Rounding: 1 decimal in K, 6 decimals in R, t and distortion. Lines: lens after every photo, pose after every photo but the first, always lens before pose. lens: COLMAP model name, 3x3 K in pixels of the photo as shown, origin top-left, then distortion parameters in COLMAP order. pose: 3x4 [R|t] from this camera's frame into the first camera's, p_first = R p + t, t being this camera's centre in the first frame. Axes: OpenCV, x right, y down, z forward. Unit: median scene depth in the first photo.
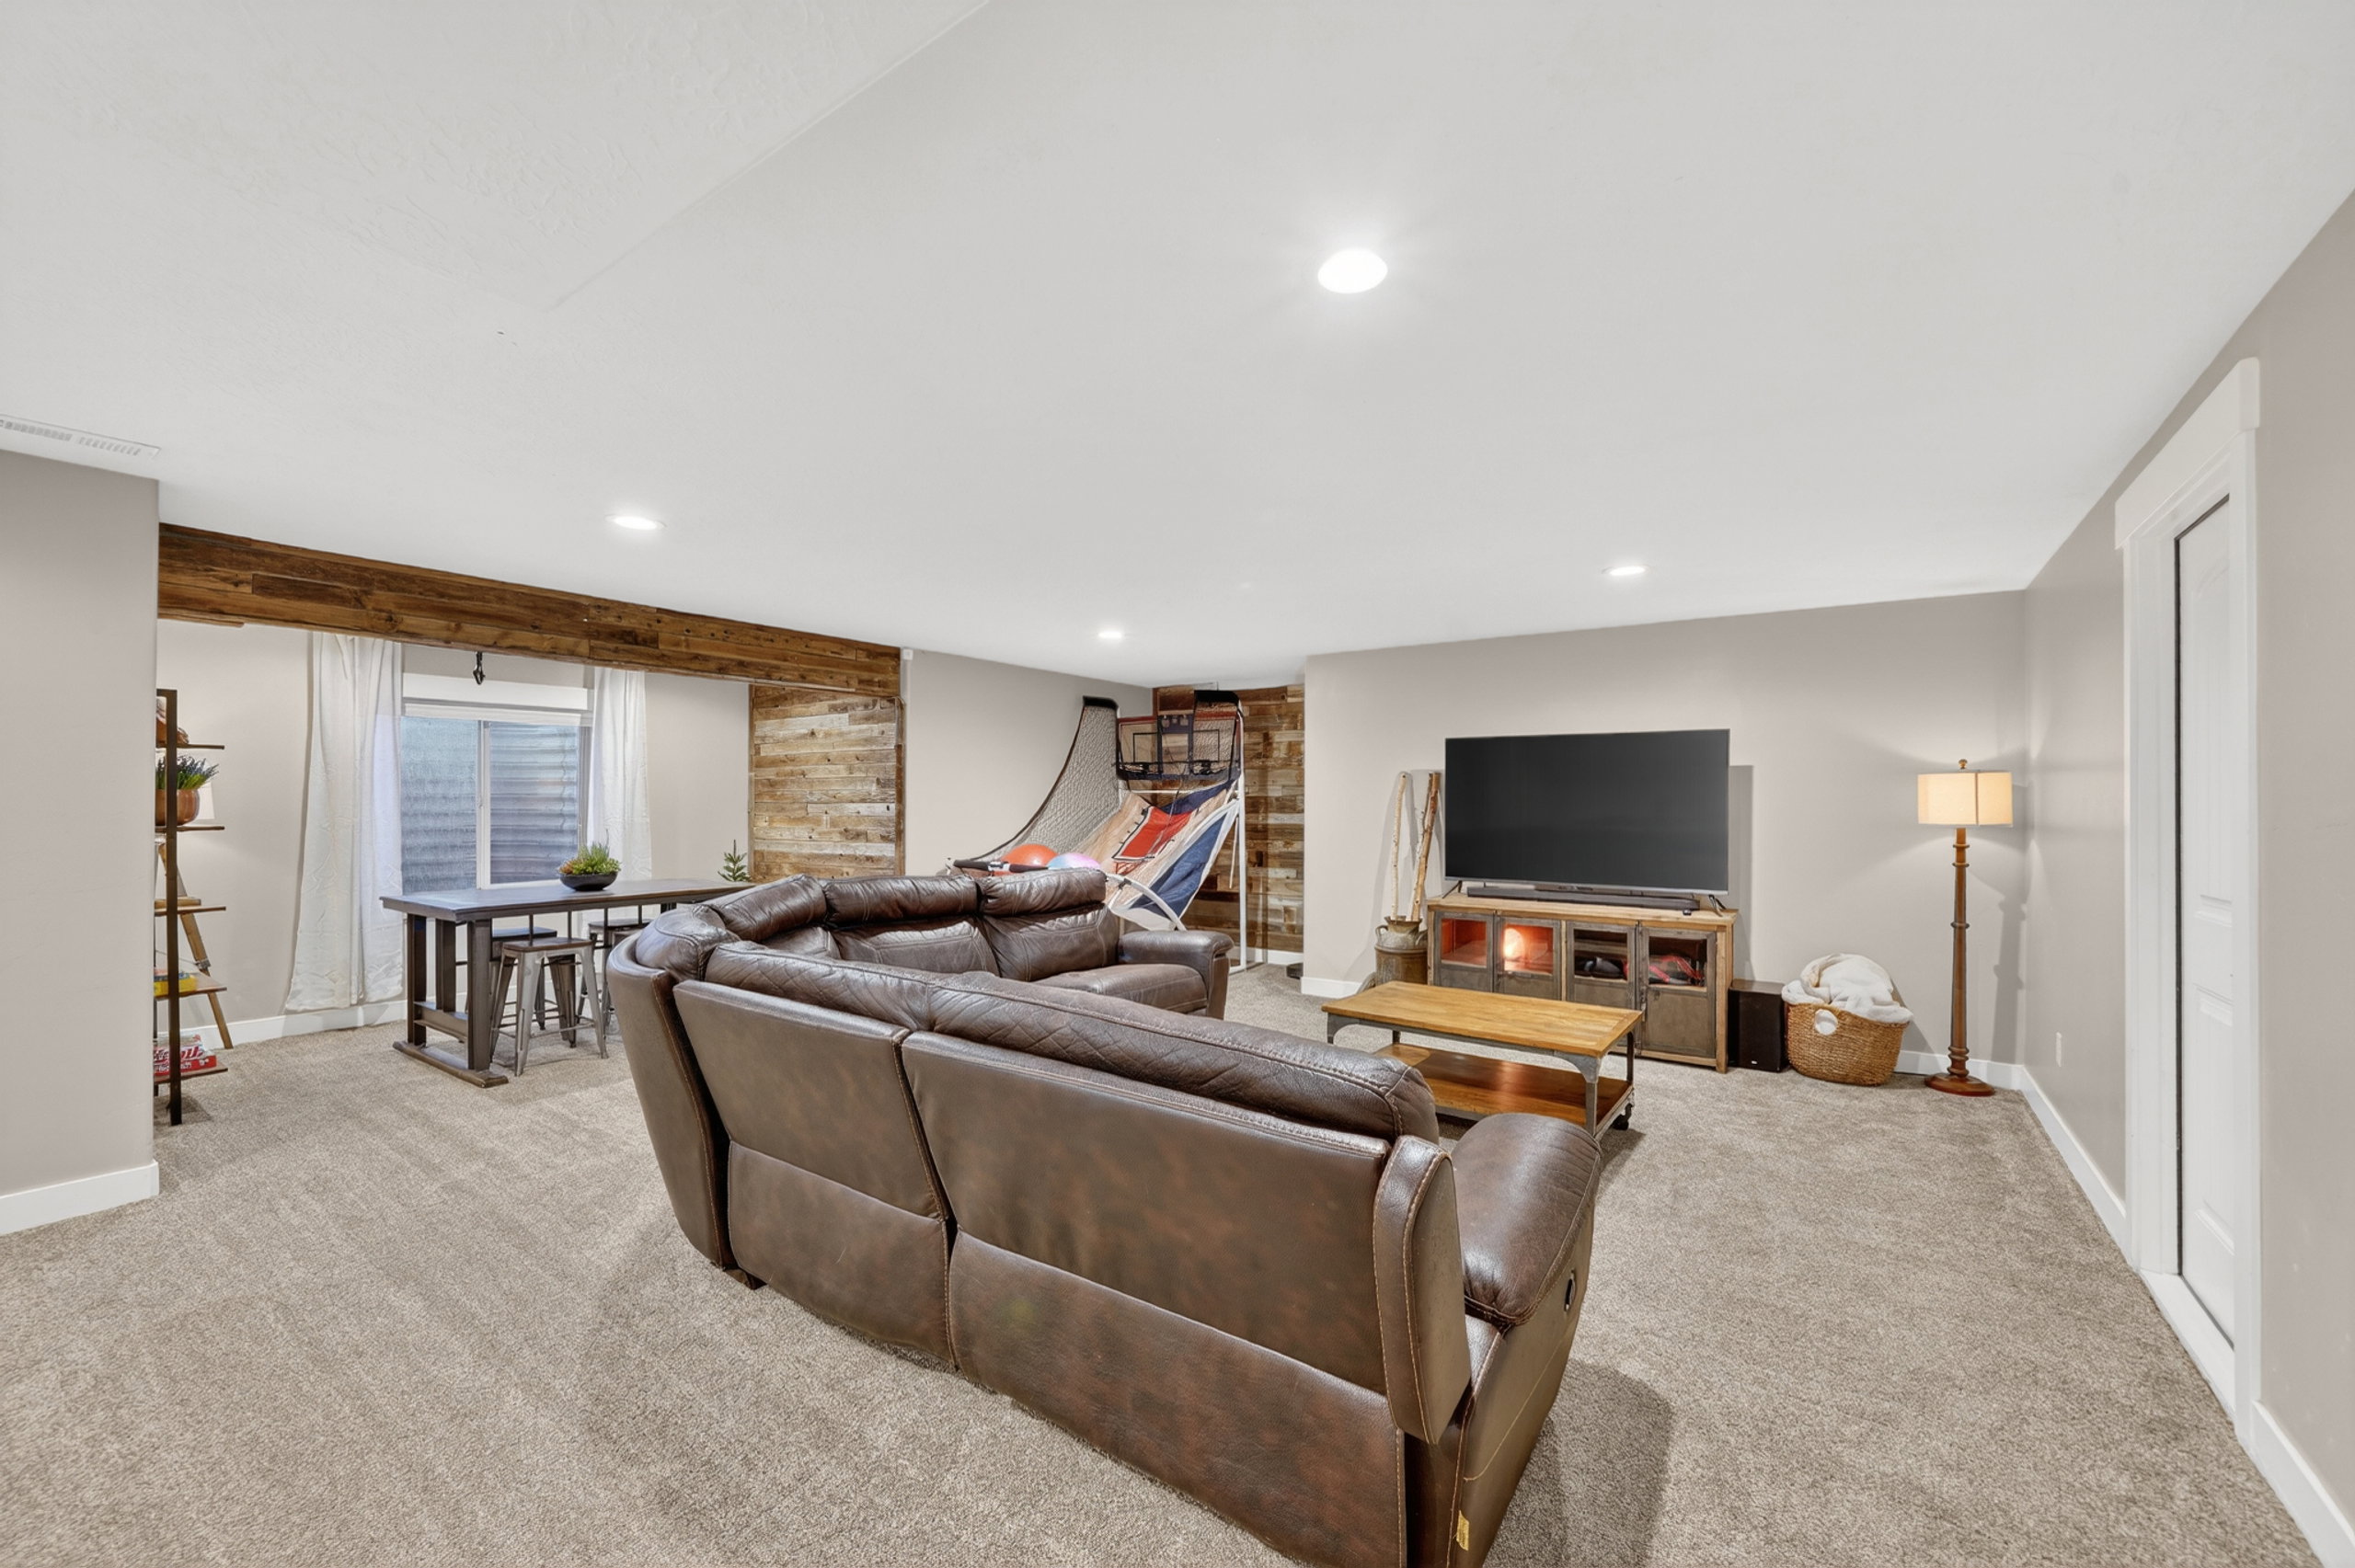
lens RADIAL K [[924.6, 0, 1180.1], [0, 924.6, 792.6], [0, 0, 1]] dist [-0.002314, -0.000099]
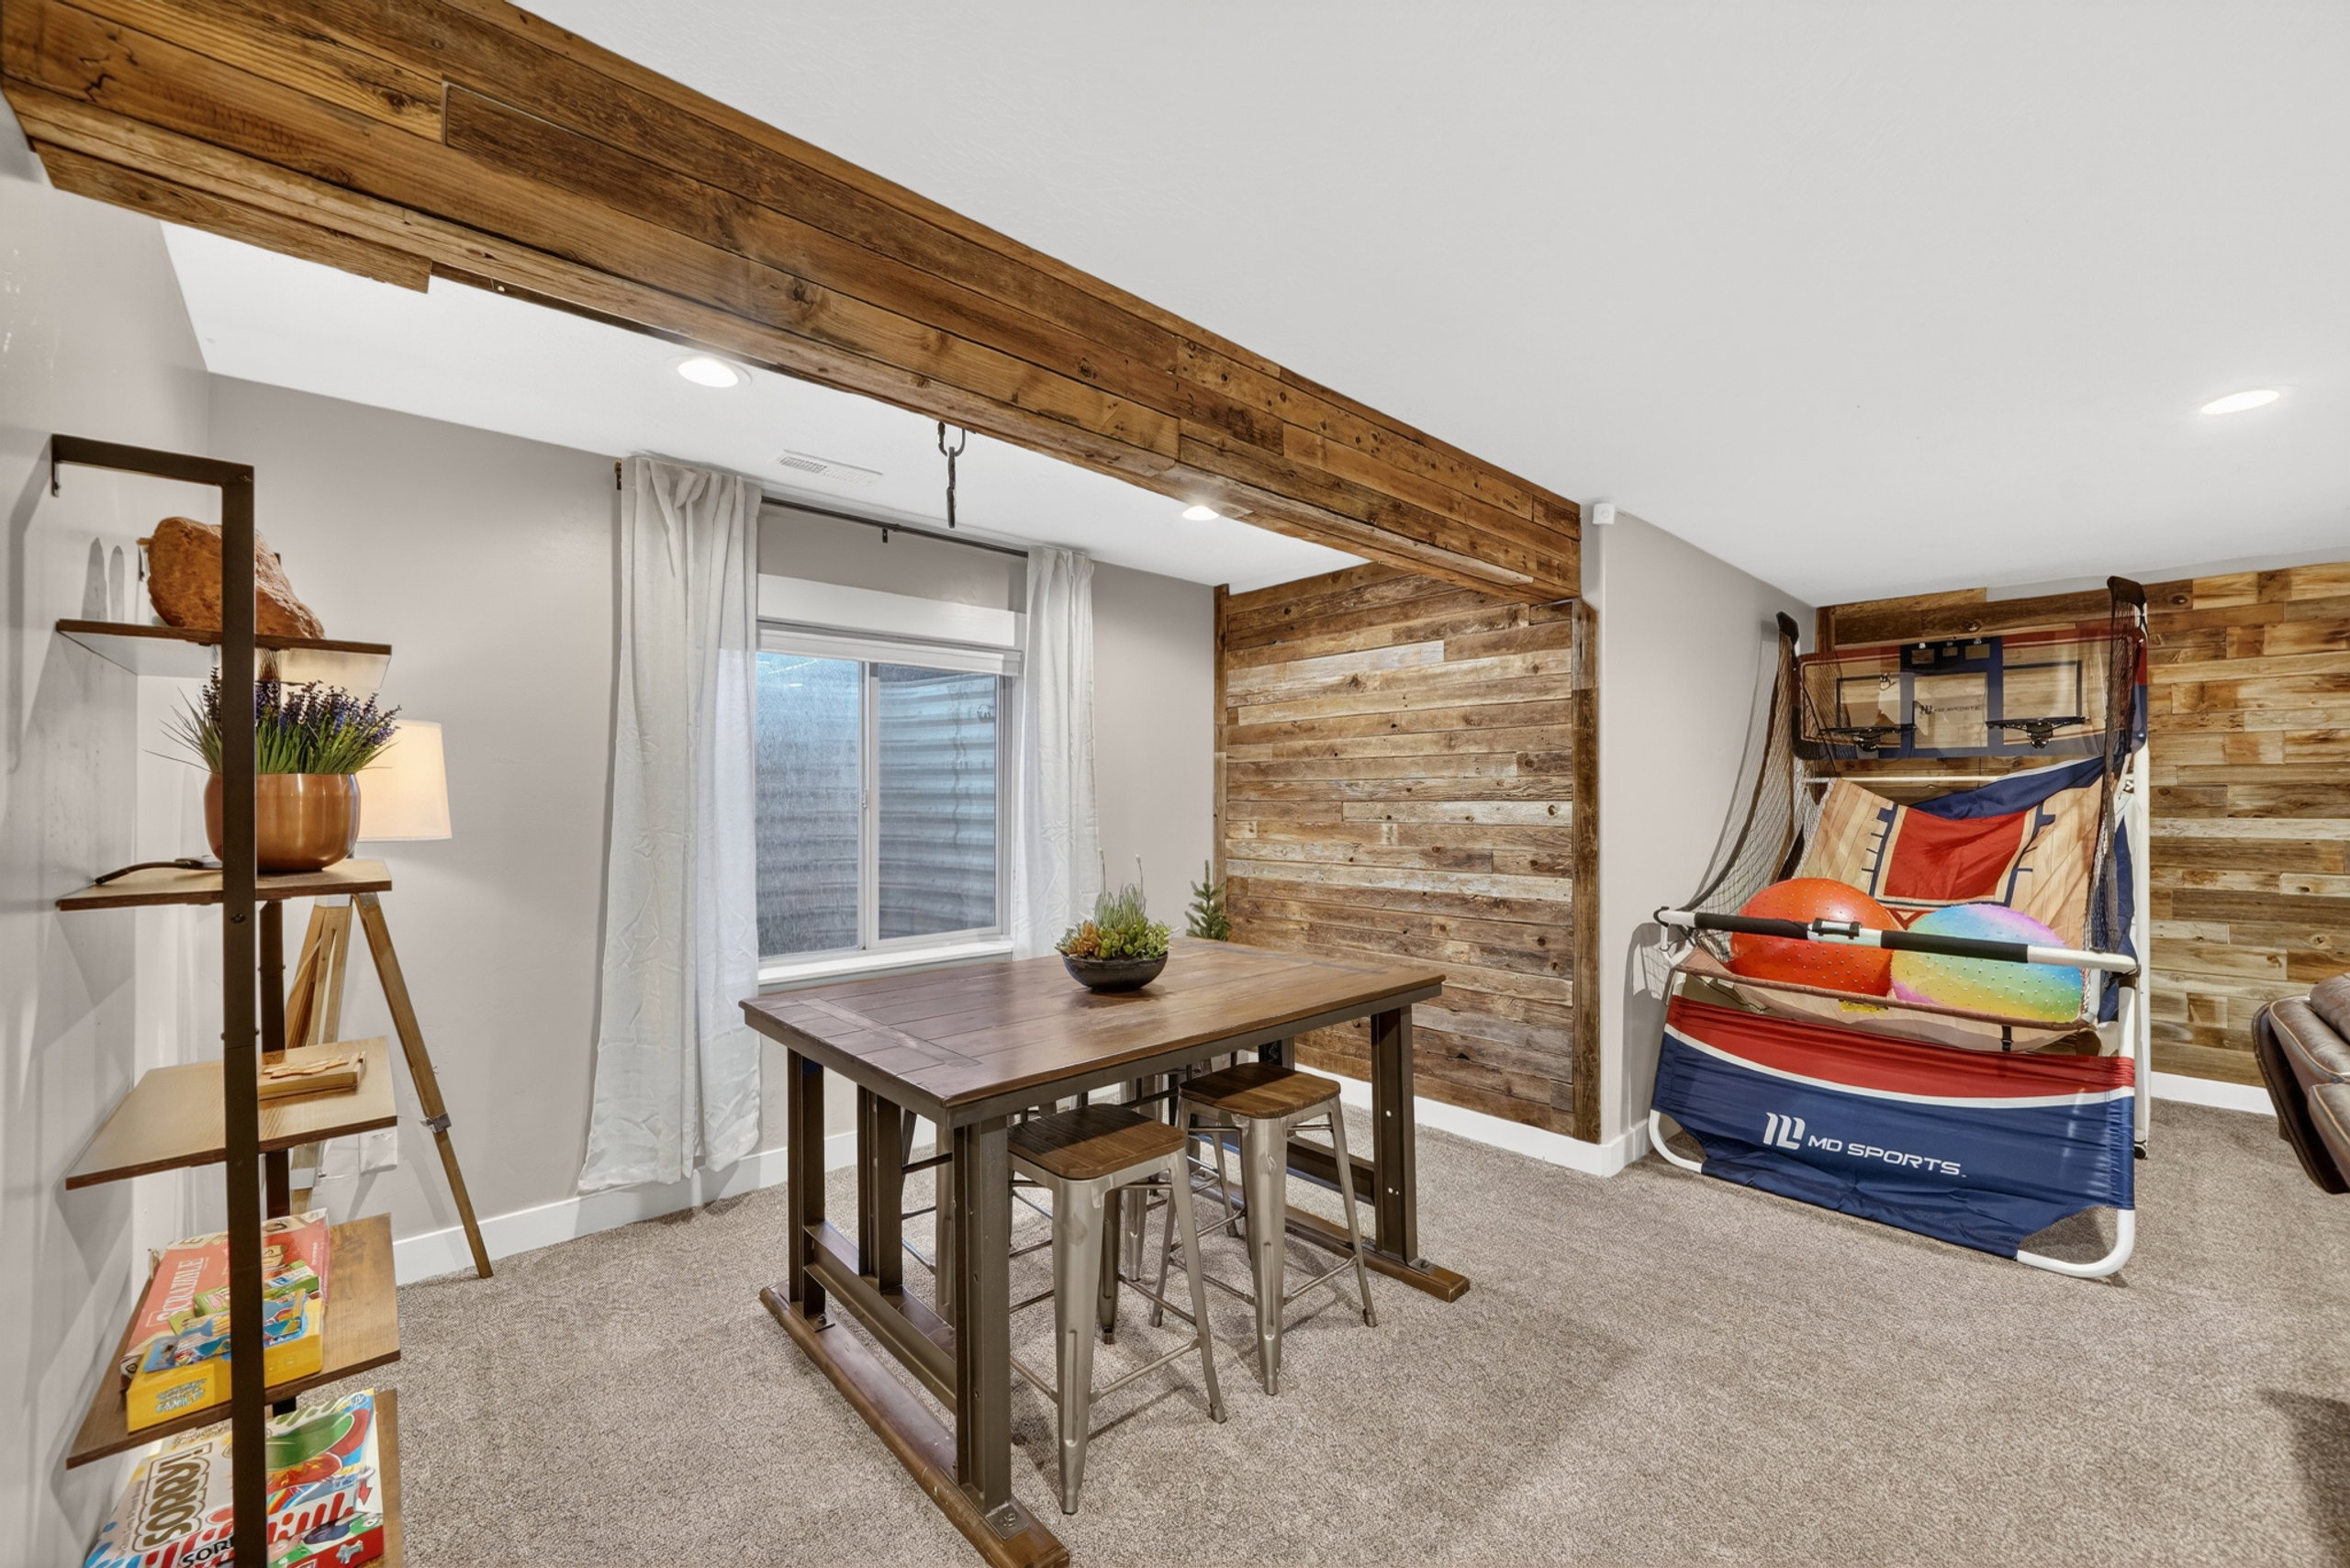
lens RADIAL K [[922.8, 0, 1187.1], [0, 922.8, 782.7], [0, 0, 1]] dist [-0.002314, -0.000099]
pose [[0.977996, -0.006158, -0.208532, -0.435083], [0.005298, 0.999975, -0.004683, 0.001965], [0.208556, 0.003476, 0.978004, 0.467656]]
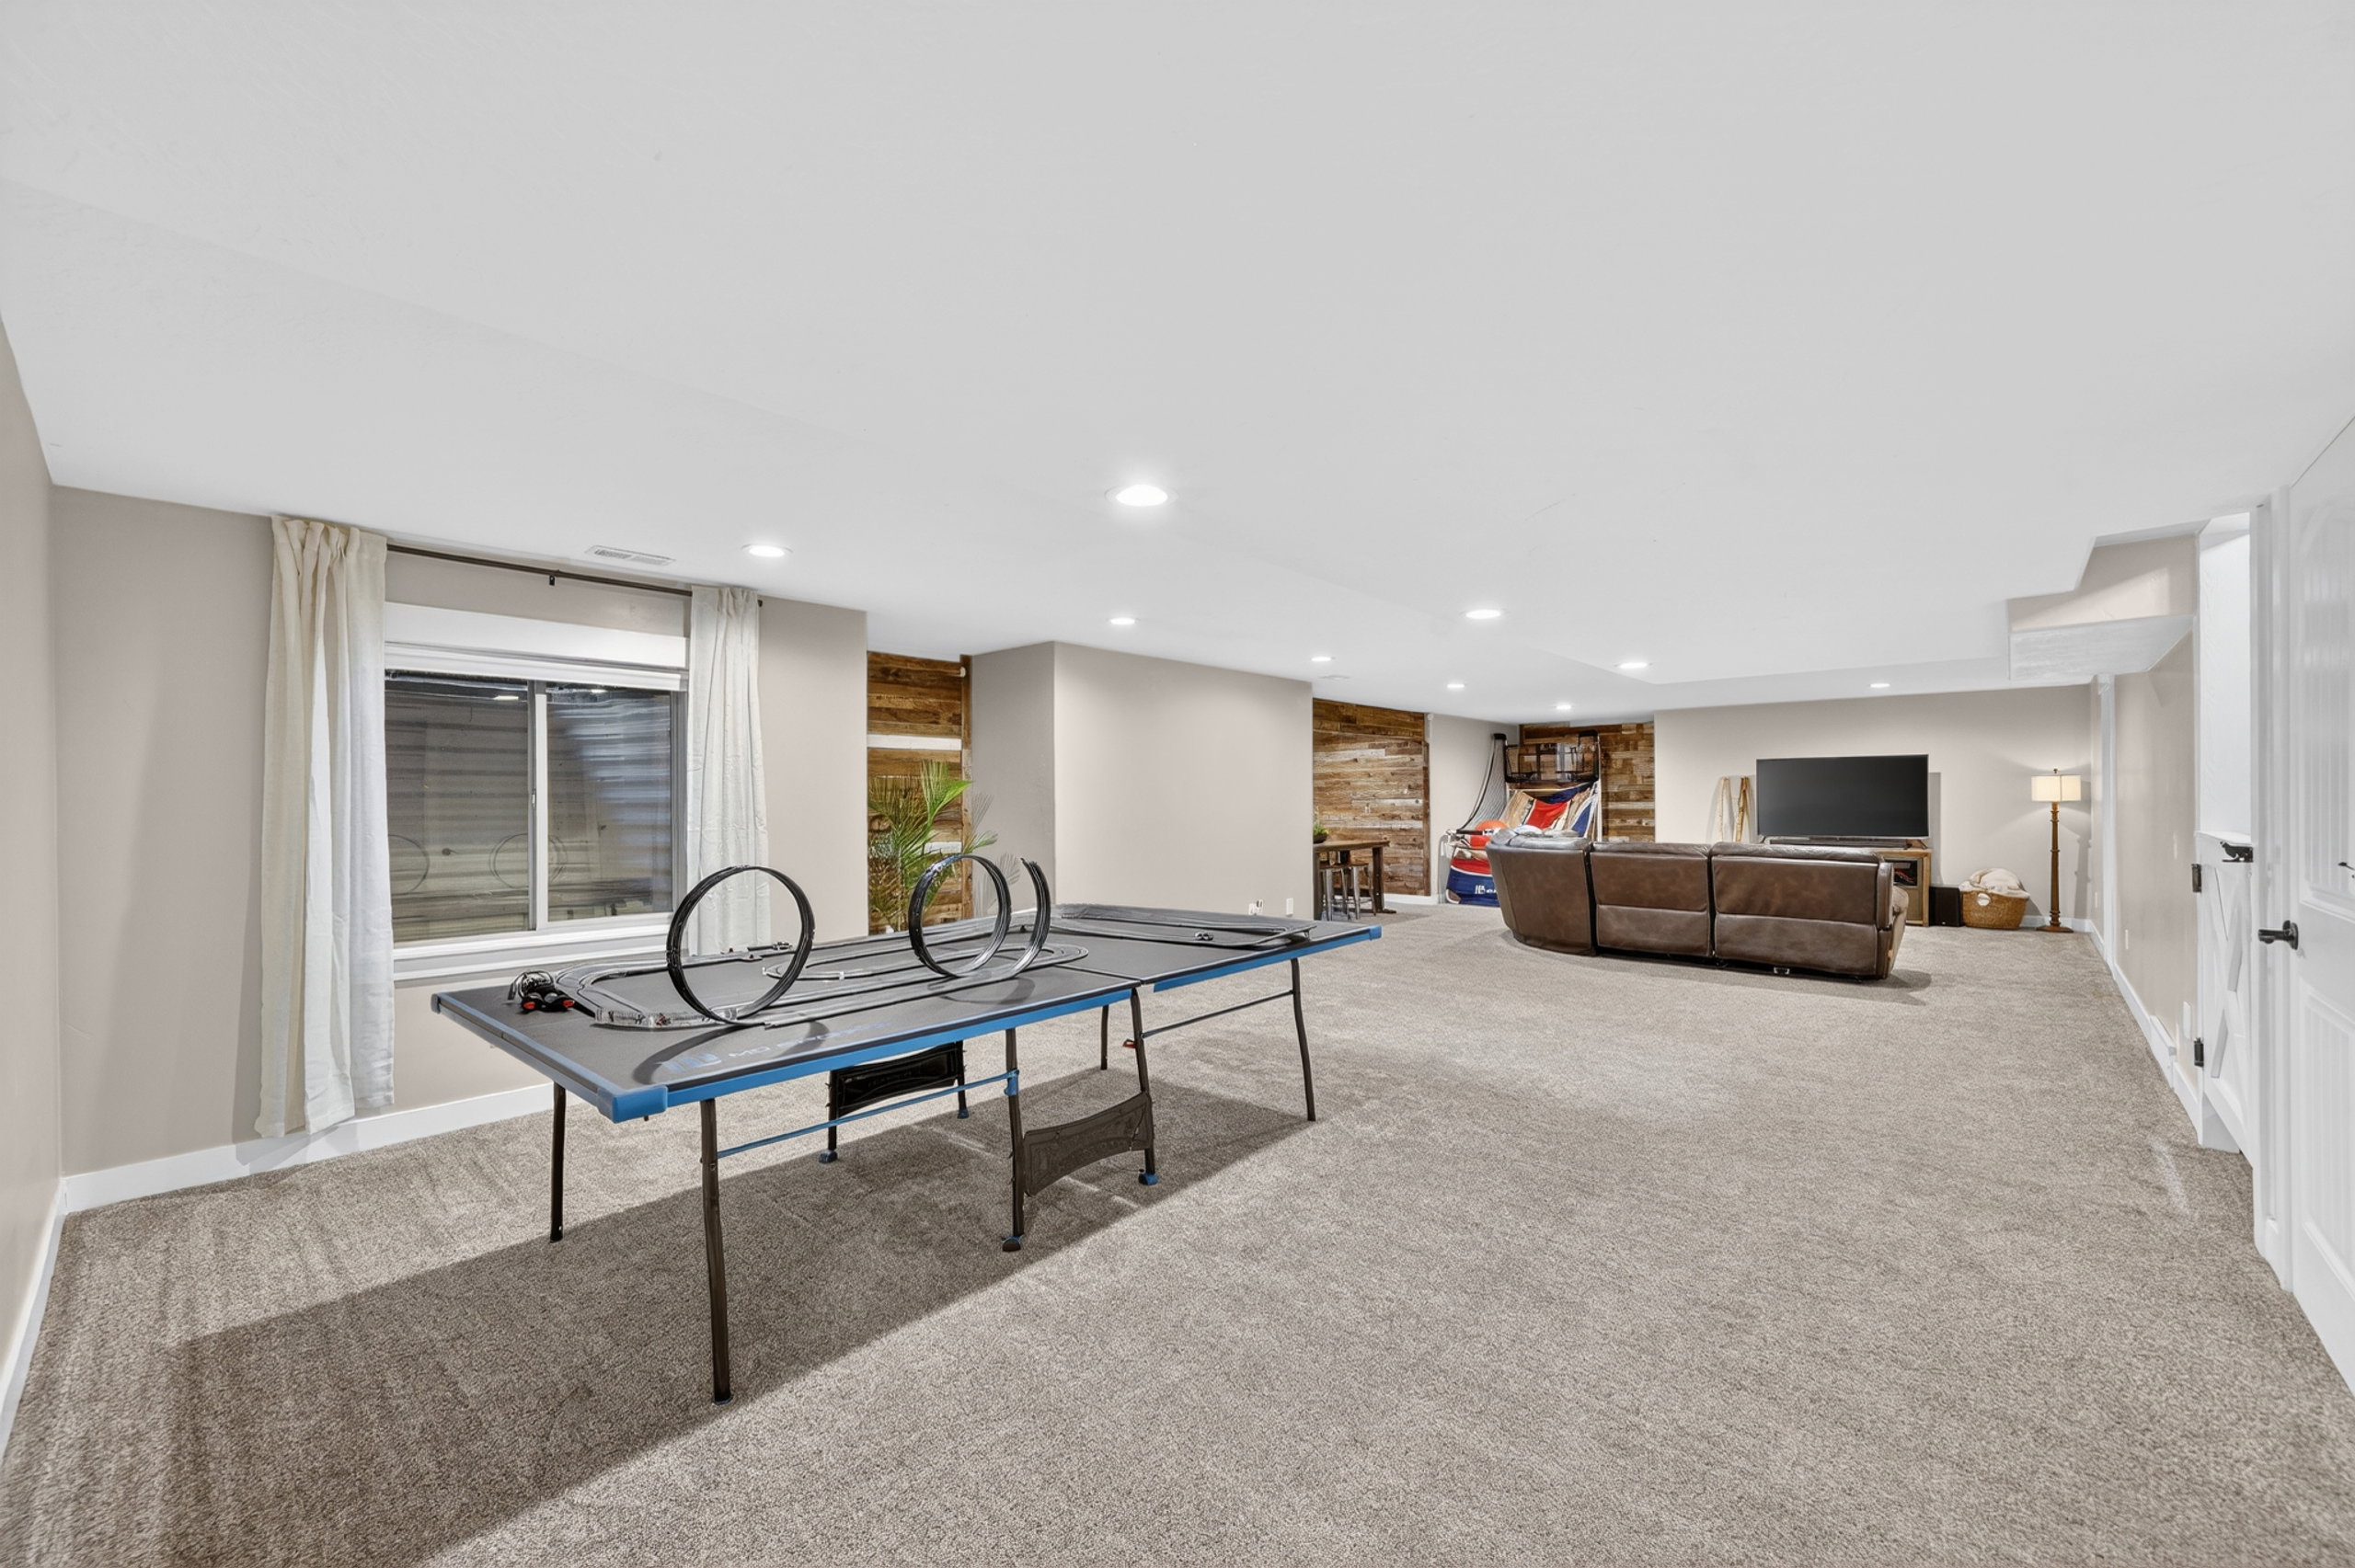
lens RADIAL K [[924.6, 0, 1175.6], [0, 924.6, 793.5], [0, 0, 1]] dist [-0.002314, -0.000099]
pose [[0.993265, -0.014300, -0.114980, -0.612737], [0.014664, 0.999890, 0.002321, -0.010927], [0.114934, -0.003991, 0.993365, -0.902133]]
